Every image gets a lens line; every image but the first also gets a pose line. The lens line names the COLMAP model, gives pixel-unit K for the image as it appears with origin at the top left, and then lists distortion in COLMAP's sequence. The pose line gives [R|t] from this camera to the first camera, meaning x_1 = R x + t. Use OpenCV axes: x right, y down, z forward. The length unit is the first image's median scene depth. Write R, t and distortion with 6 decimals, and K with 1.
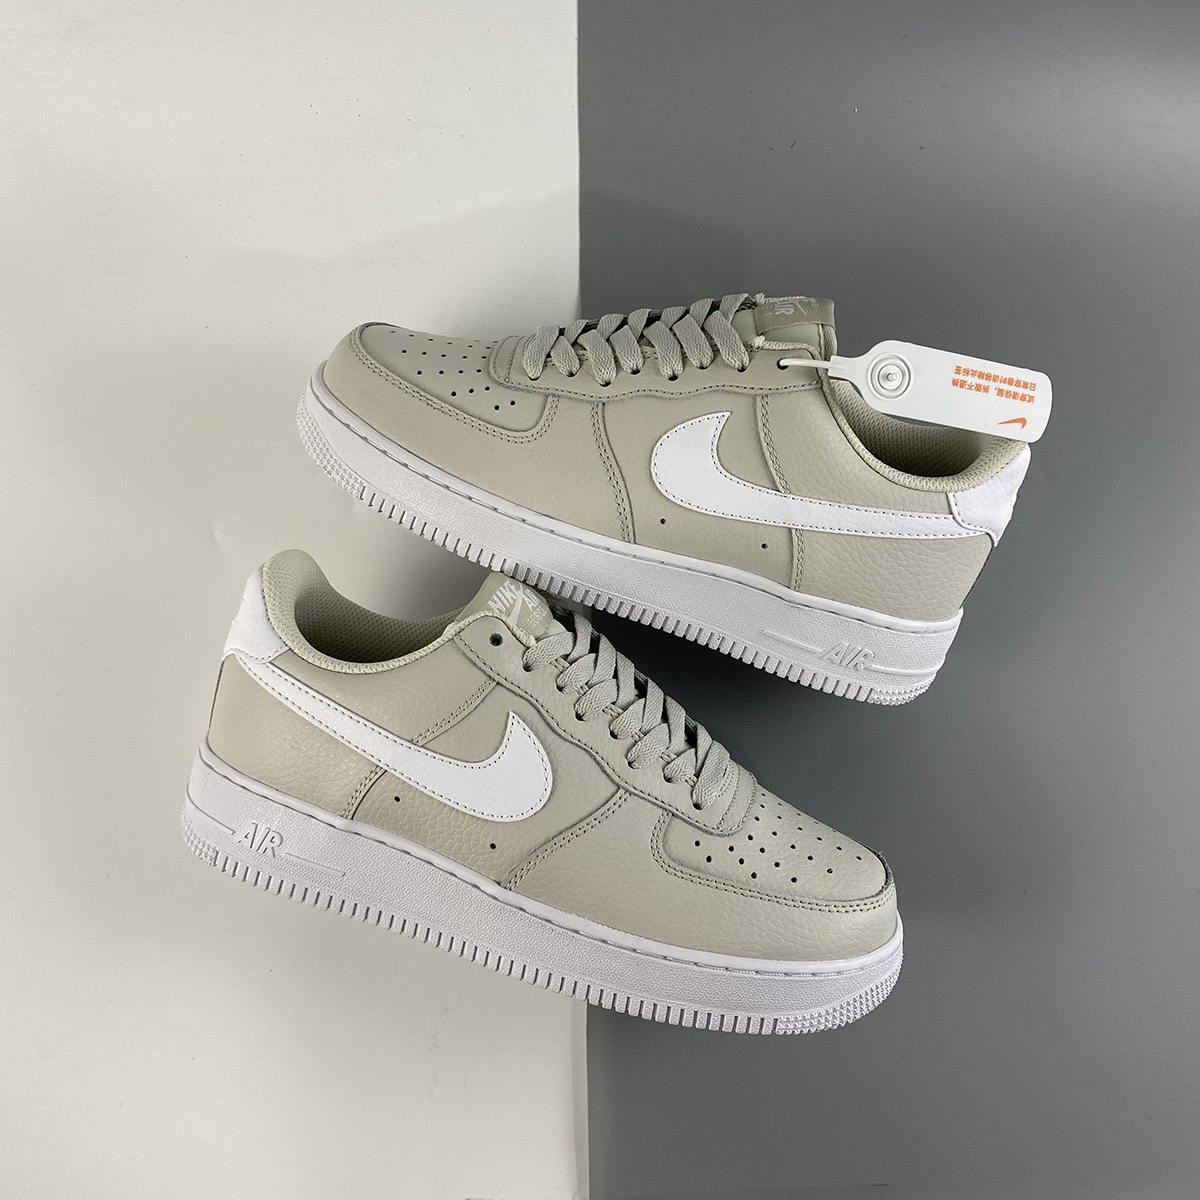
lens RADIAL K [[1171.9, 0, 603.6], [0, 1171.9, 552.9], [0, 0, 1]] dist [0.175570, -0.470967]
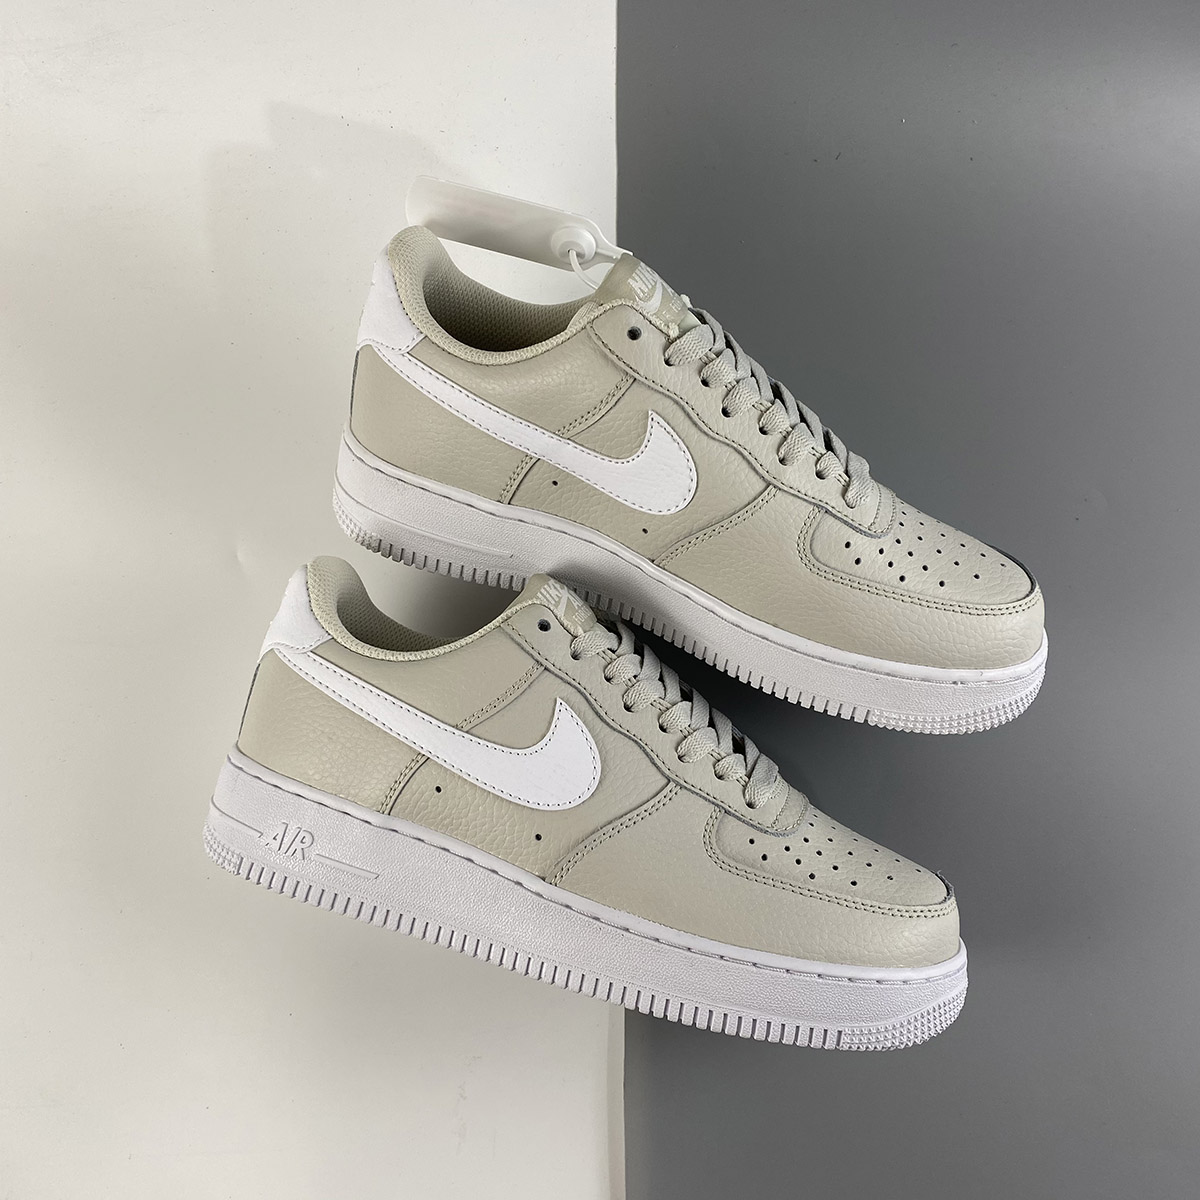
lens RADIAL K [[1171.9, 0, 603.6], [0, 1171.9, 552.9], [0, 0, 1]] dist [0.175570, -0.470967]
pose [[0.999838, 0.012618, 0.012836, -0.054959], [-0.010094, 0.983515, -0.180544, 0.189912], [-0.014902, 0.180385, 0.983483, 0.022171]]
